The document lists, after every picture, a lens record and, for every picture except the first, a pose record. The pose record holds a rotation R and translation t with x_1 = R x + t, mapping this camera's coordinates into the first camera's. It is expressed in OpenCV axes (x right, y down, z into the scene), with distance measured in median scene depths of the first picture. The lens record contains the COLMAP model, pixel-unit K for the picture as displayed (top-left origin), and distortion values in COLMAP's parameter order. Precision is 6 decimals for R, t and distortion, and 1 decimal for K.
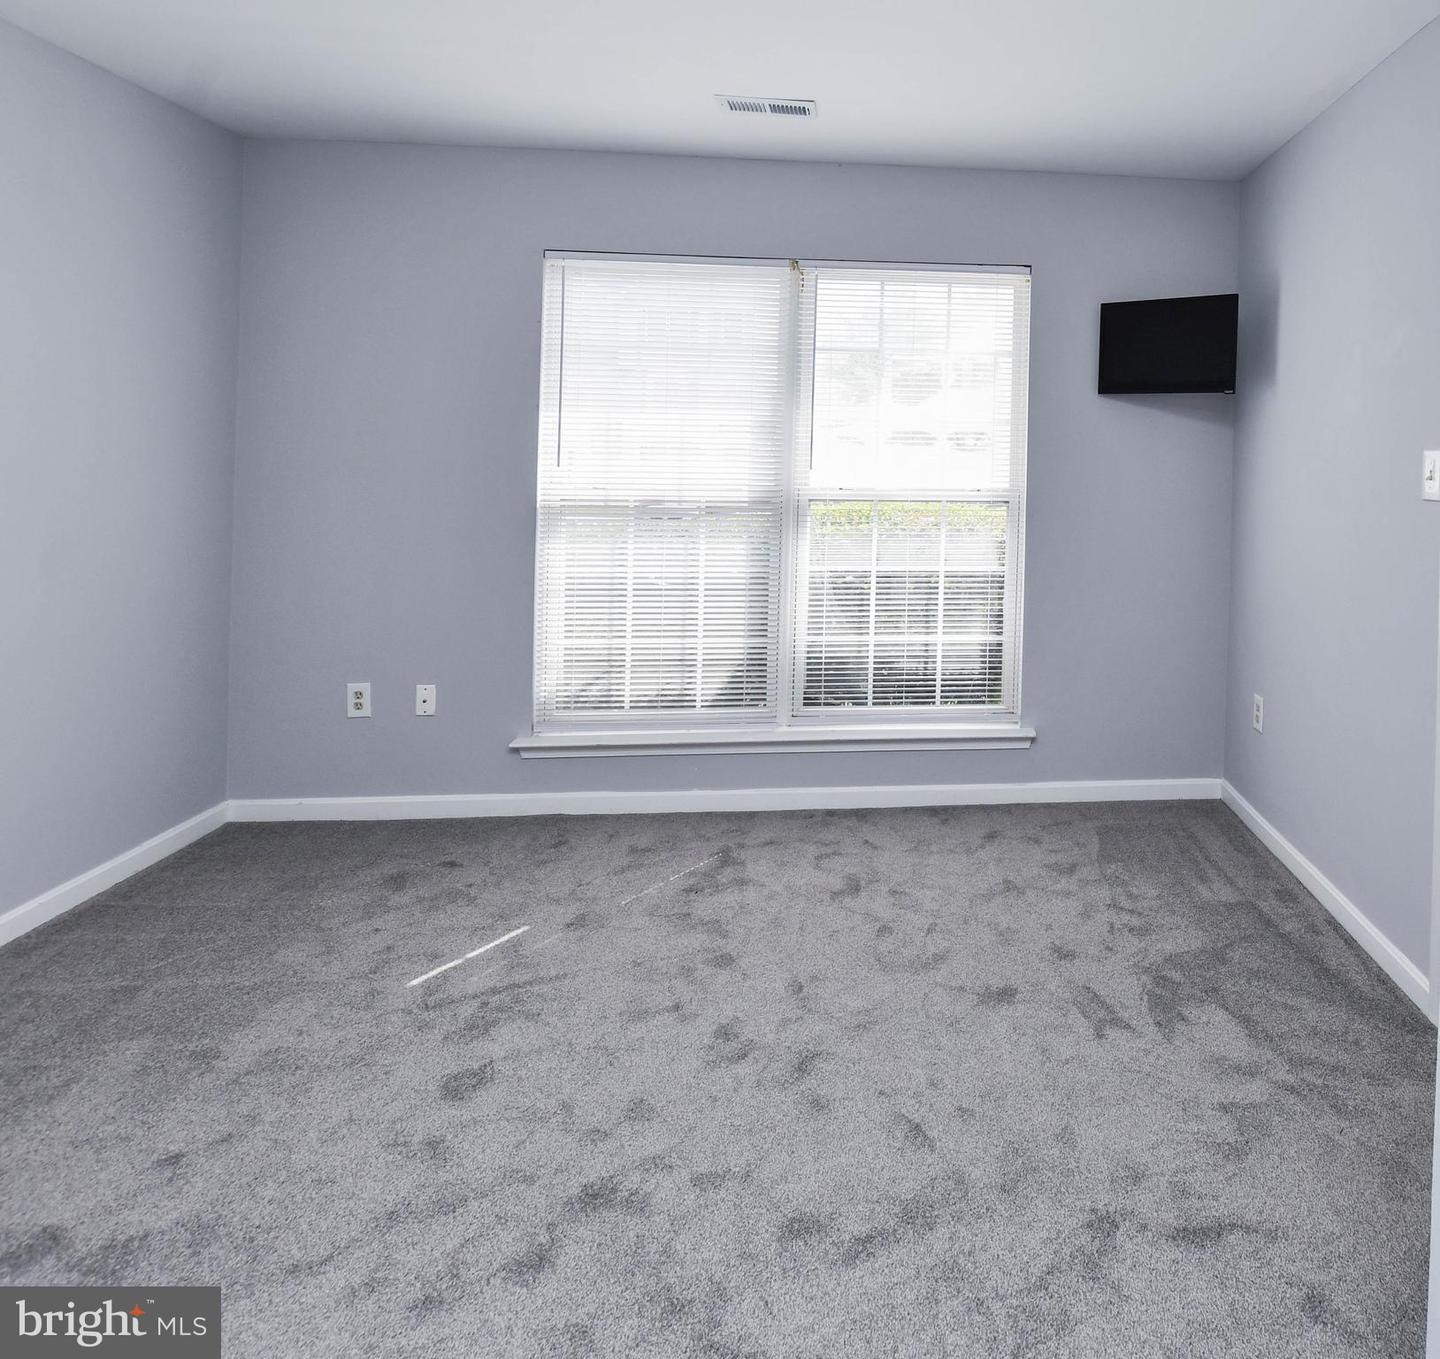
lens RADIAL K [[858.7, 0, 720.1], [0, 858.7, 455.4], [0, 0, 1]] dist [0.002358, -0.000914]
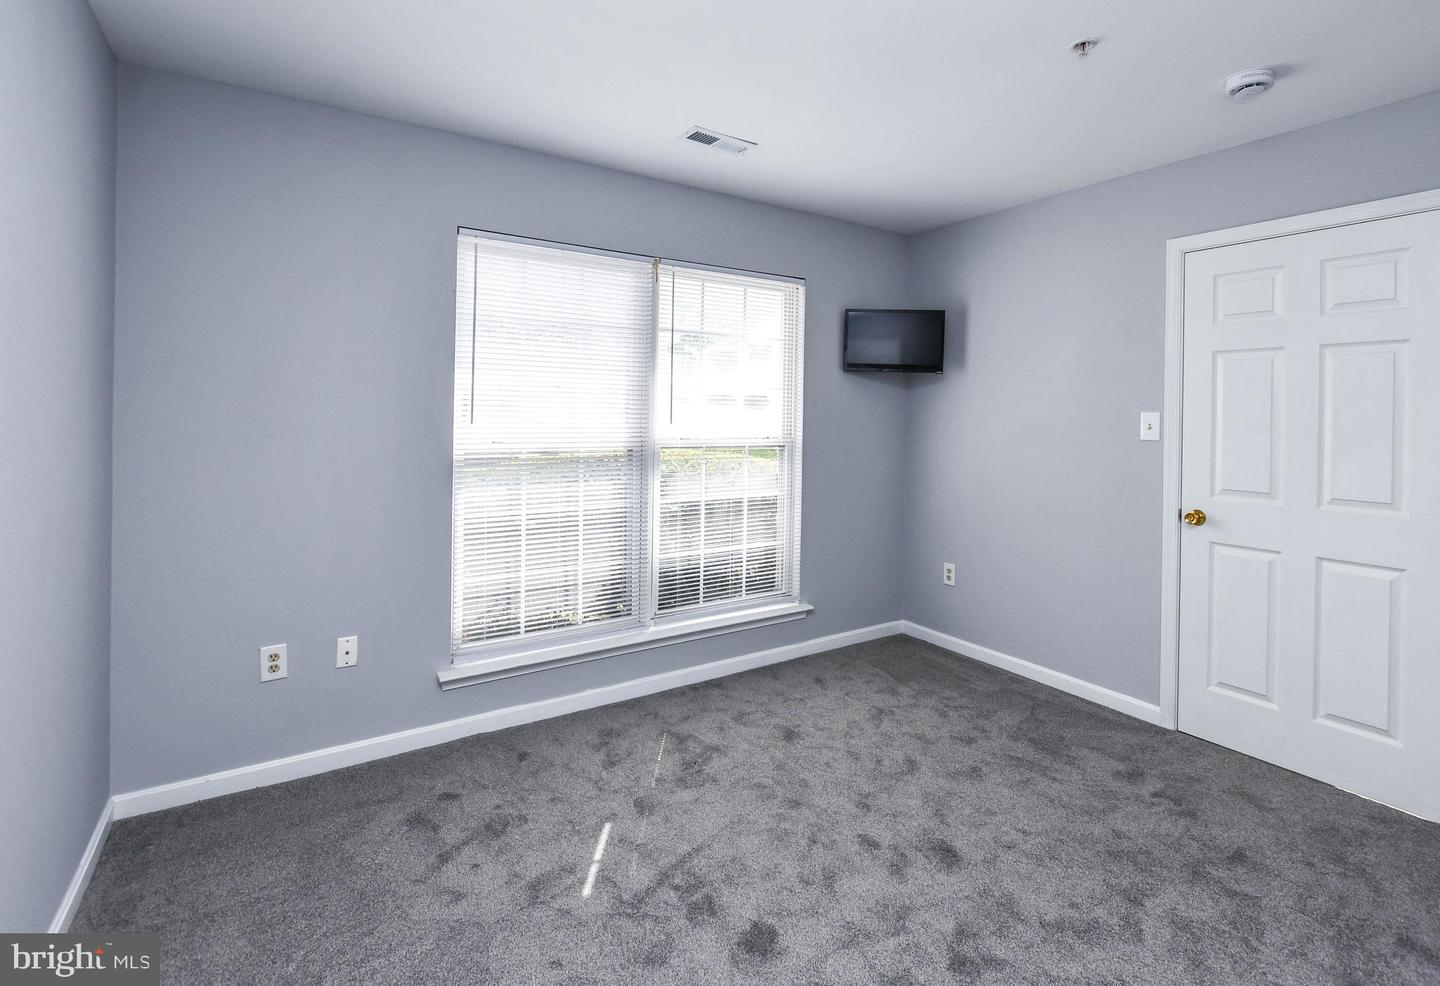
lens RADIAL K [[674.4, 0, 719.2], [0, 674.4, 418.2], [0, 0, 1]] dist [-0.002808, 0.000327]
pose [[0.890294, -0.005480, 0.455353, -0.286164], [0.000586, 0.999941, 0.010888, -0.003083], [-0.455386, -0.009426, 0.890244, 0.074890]]
